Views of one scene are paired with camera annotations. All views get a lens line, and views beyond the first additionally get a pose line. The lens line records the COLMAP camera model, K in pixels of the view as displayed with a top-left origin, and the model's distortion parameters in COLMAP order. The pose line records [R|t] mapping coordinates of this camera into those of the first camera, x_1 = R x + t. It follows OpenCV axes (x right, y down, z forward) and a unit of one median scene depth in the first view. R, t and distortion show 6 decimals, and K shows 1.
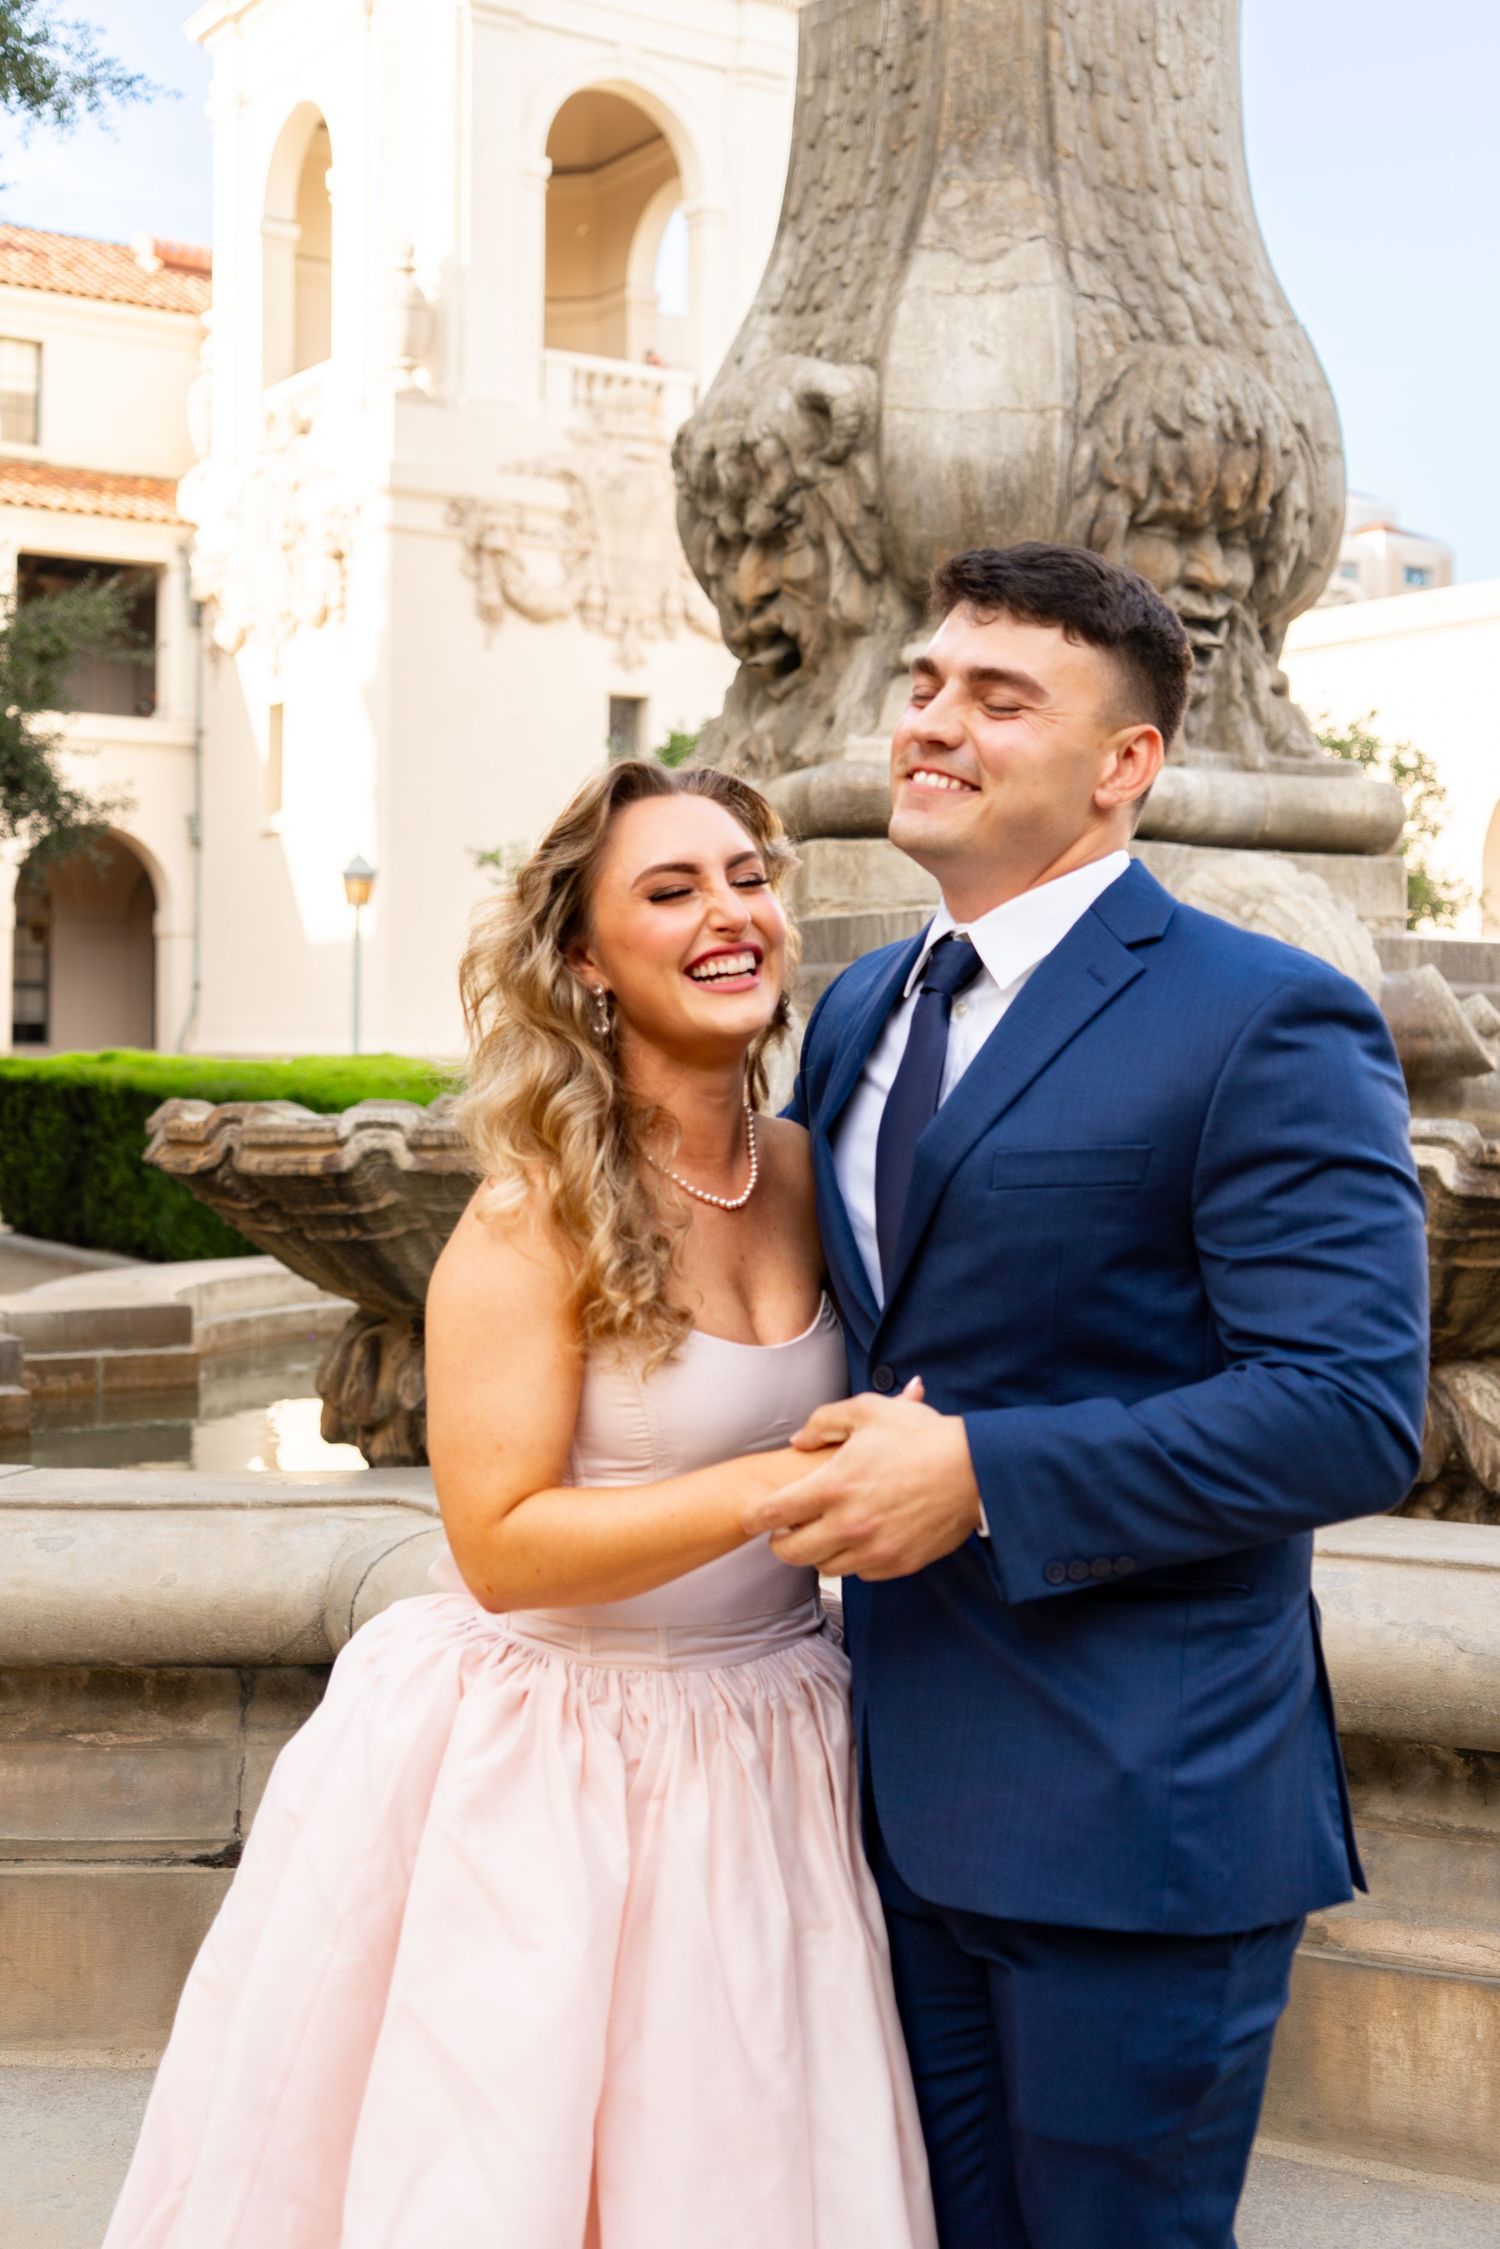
lens RADIAL K [[2712.6, 0, 751.2], [0, 2712.6, 1075.2], [0, 0, 1]] dist [0.012392, 0.027779]
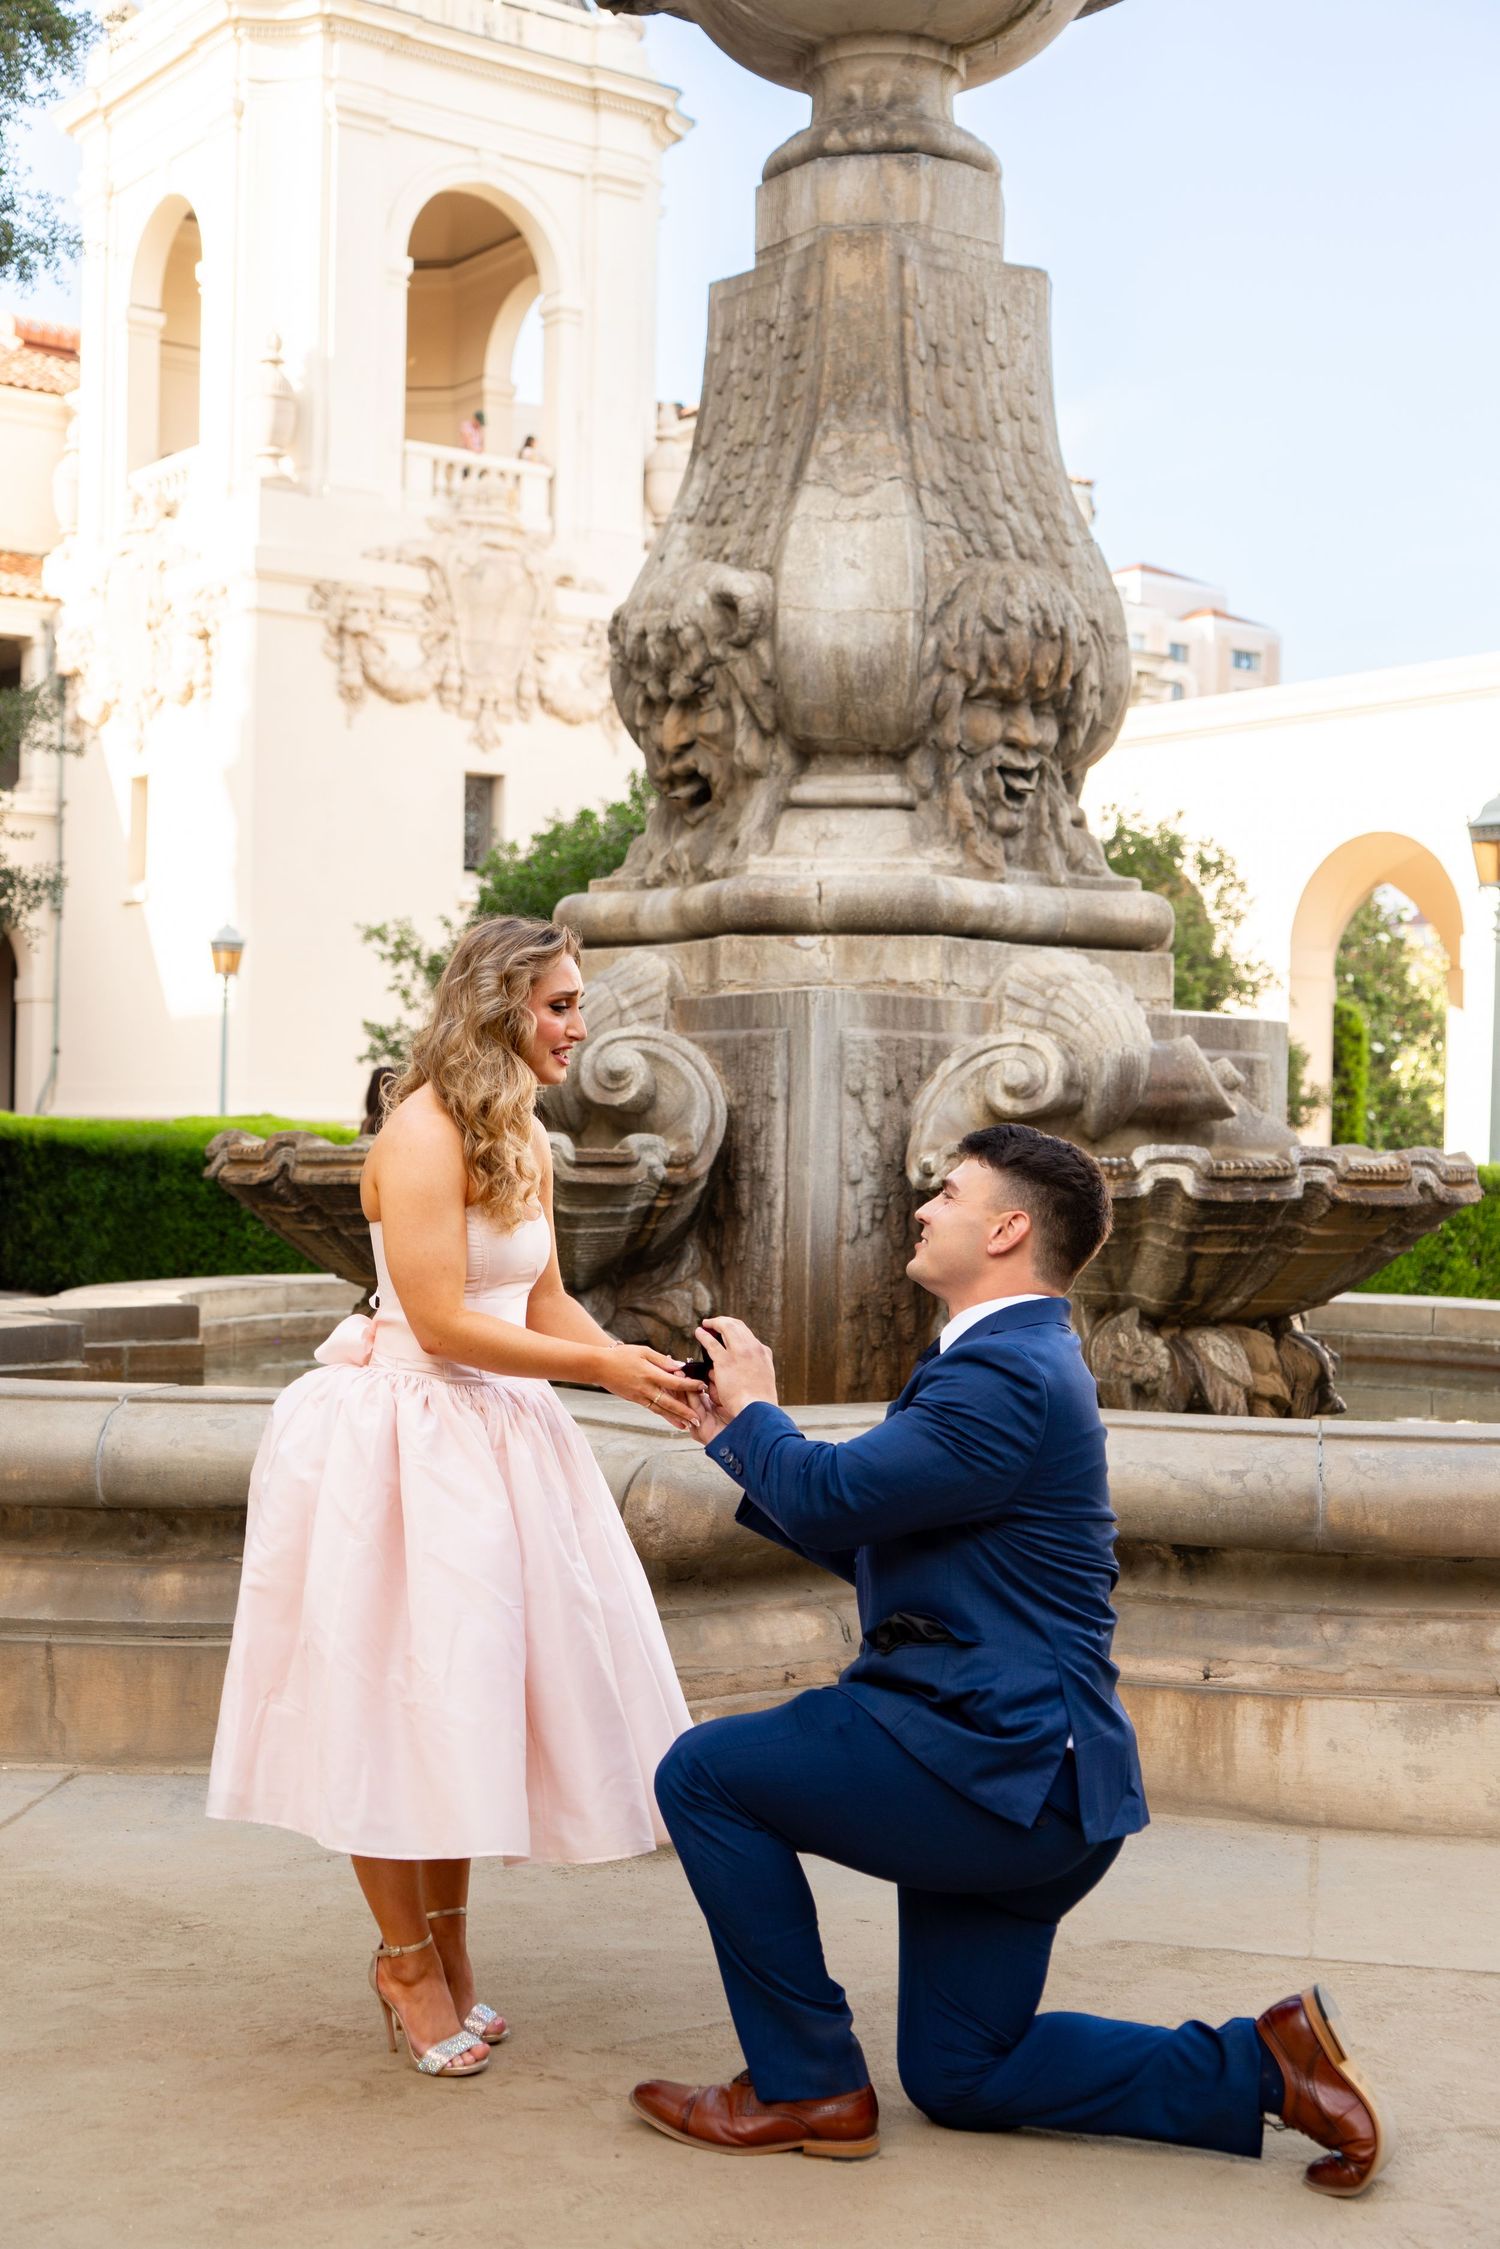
lens RADIAL K [[2800.3, 0, 750.0], [0, 2800.3, 1124.5], [0, 0, 1]] dist [-0.009309, -0.006541]
pose [[0.998014, 0.007113, 0.062596, -0.045740], [-0.006518, 0.999932, -0.009709, 0.016751], [-0.062661, 0.009282, 0.997992, -0.331446]]
